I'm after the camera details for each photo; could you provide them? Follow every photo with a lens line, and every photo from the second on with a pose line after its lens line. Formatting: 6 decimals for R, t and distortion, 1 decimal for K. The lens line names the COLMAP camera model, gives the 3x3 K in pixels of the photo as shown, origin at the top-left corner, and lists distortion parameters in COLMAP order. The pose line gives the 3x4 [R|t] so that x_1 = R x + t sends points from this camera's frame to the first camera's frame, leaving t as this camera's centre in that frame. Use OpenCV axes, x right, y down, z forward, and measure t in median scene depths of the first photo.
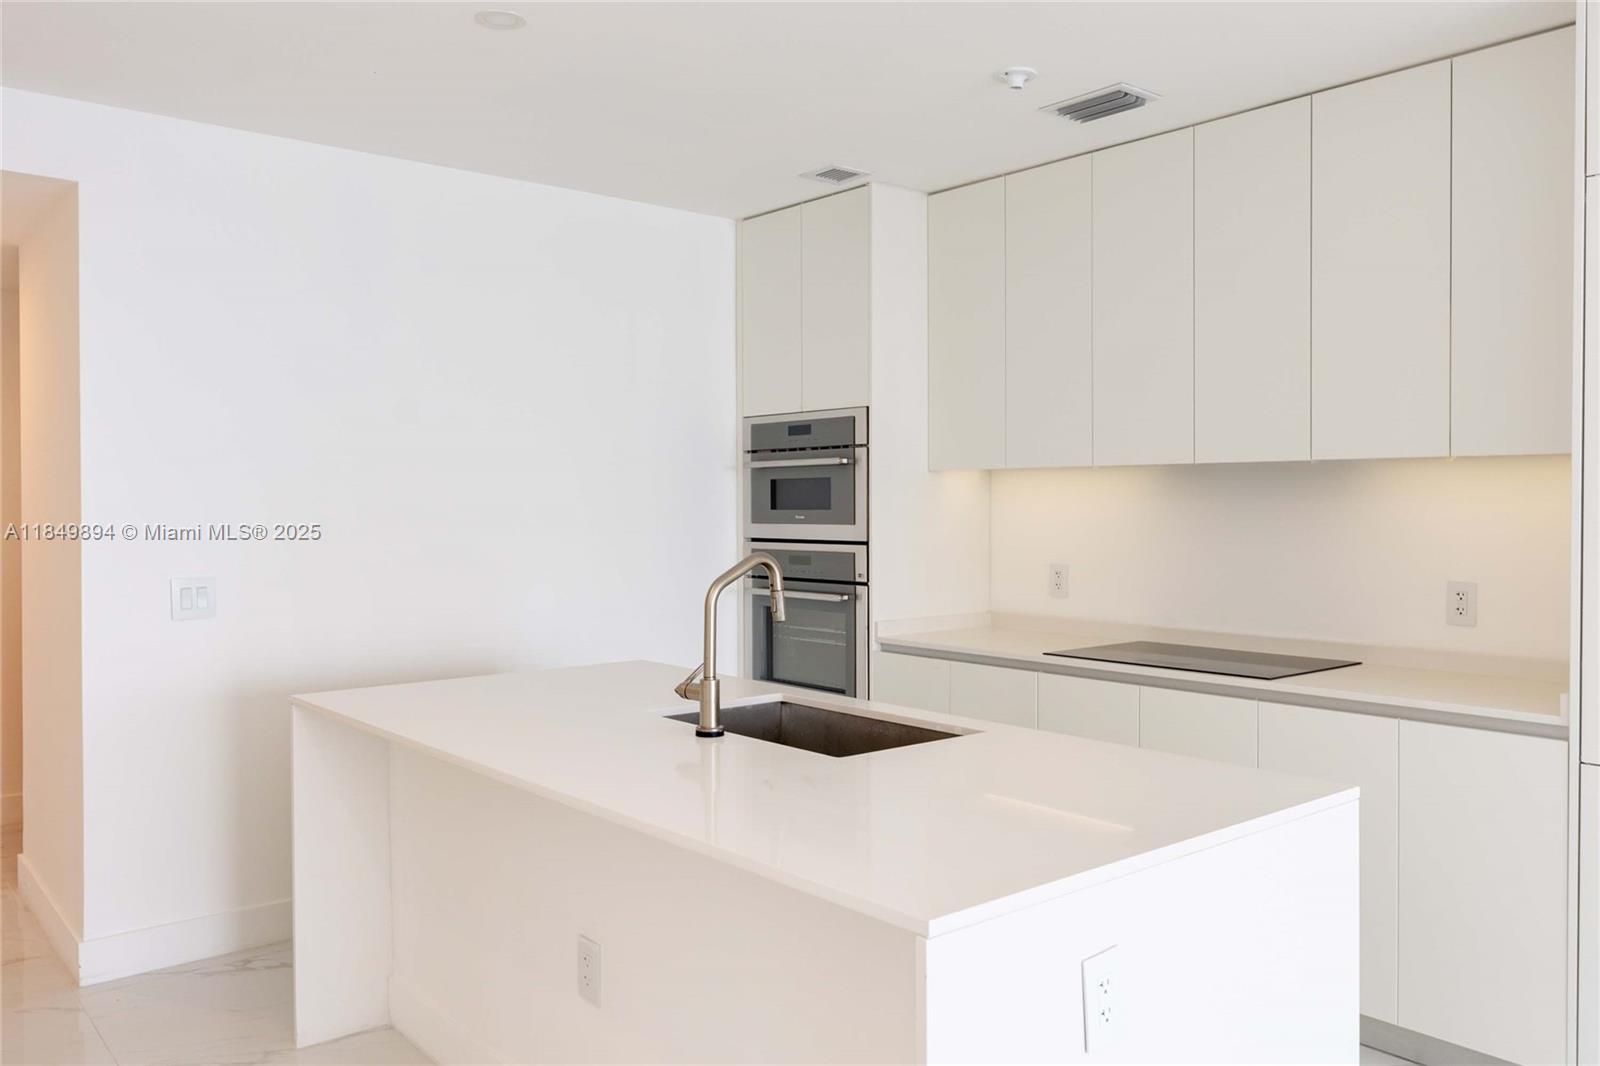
lens RADIAL K [[1223.9, 0, 798.1], [0, 1223.9, 533.0], [0, 0, 1]] dist [0.002198, -0.011409]
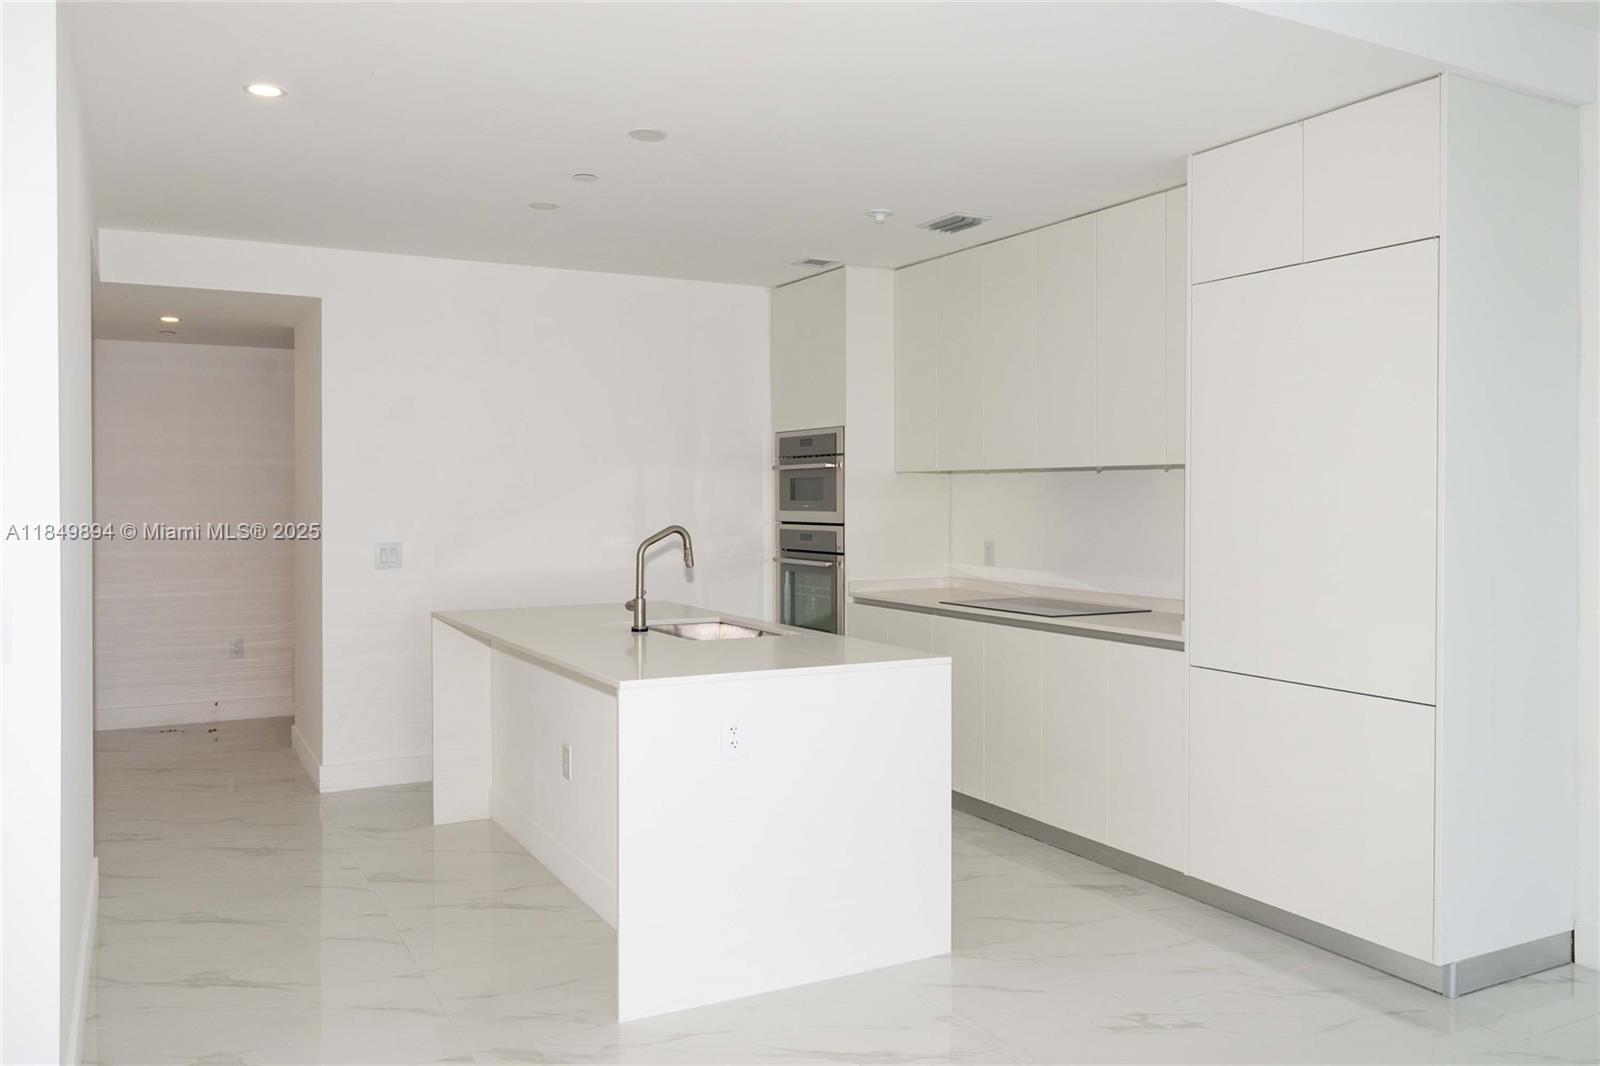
lens RADIAL K [[1223.9, 0, 800.8], [0, 1223.9, 525.9], [0, 0, 1]] dist [0.002198, -0.011409]
pose [[0.980352, 0.006130, -0.197163, 0.281607], [-0.005891, 0.999981, 0.001798, 0.007554], [0.197170, -0.000601, 0.980369, -0.368620]]
